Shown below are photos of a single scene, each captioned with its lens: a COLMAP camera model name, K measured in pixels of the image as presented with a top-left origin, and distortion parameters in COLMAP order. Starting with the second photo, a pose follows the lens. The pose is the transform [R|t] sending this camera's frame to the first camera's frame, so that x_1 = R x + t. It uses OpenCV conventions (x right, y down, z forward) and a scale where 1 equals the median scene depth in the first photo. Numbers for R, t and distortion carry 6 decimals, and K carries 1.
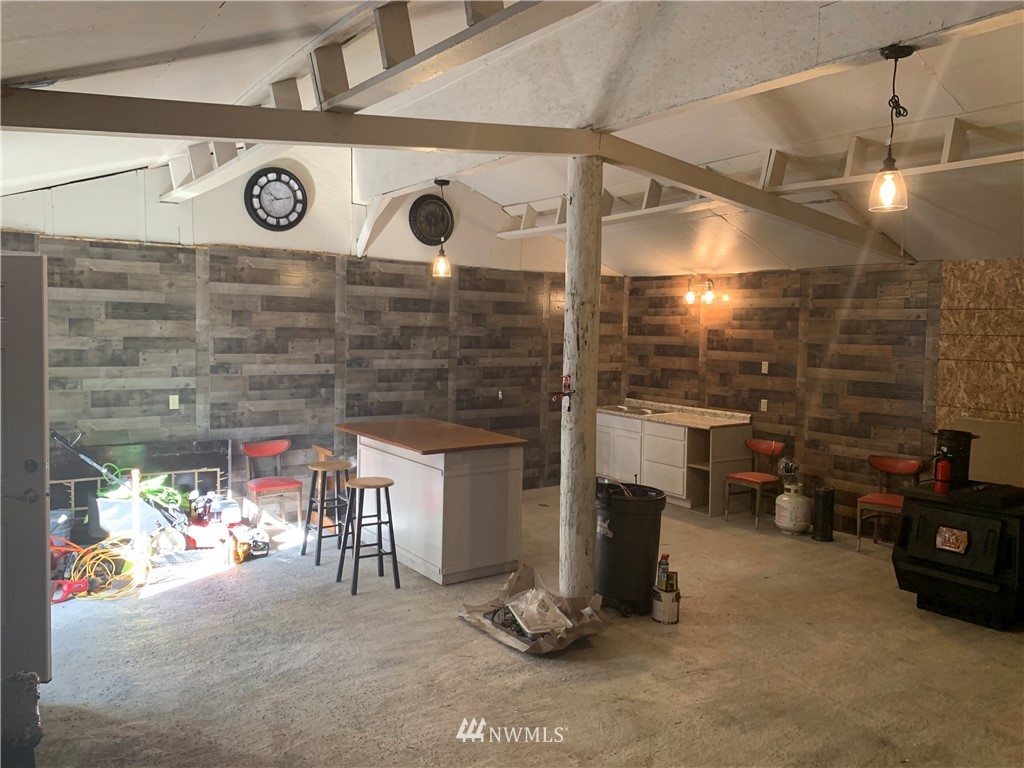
lens RADIAL K [[793.9, 0, 514.8], [0, 793.9, 383.2], [0, 0, 1]] dist [0.025797, -0.012380]
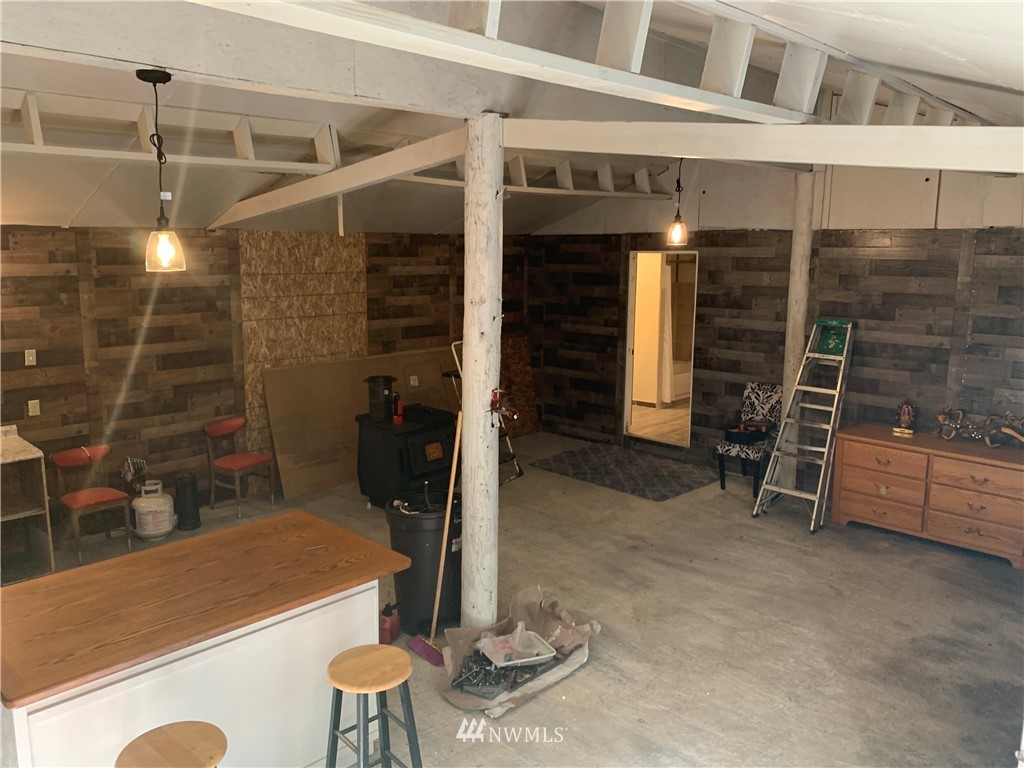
lens RADIAL K [[793.9, 0, 514.0], [0, 793.9, 381.8], [0, 0, 1]] dist [0.025797, -0.012380]
pose [[-0.192582, -0.194205, 0.961871, -0.600342], [0.056763, 0.976374, 0.208498, -0.155322], [-0.979638, 0.094752, -0.177009, 0.844229]]
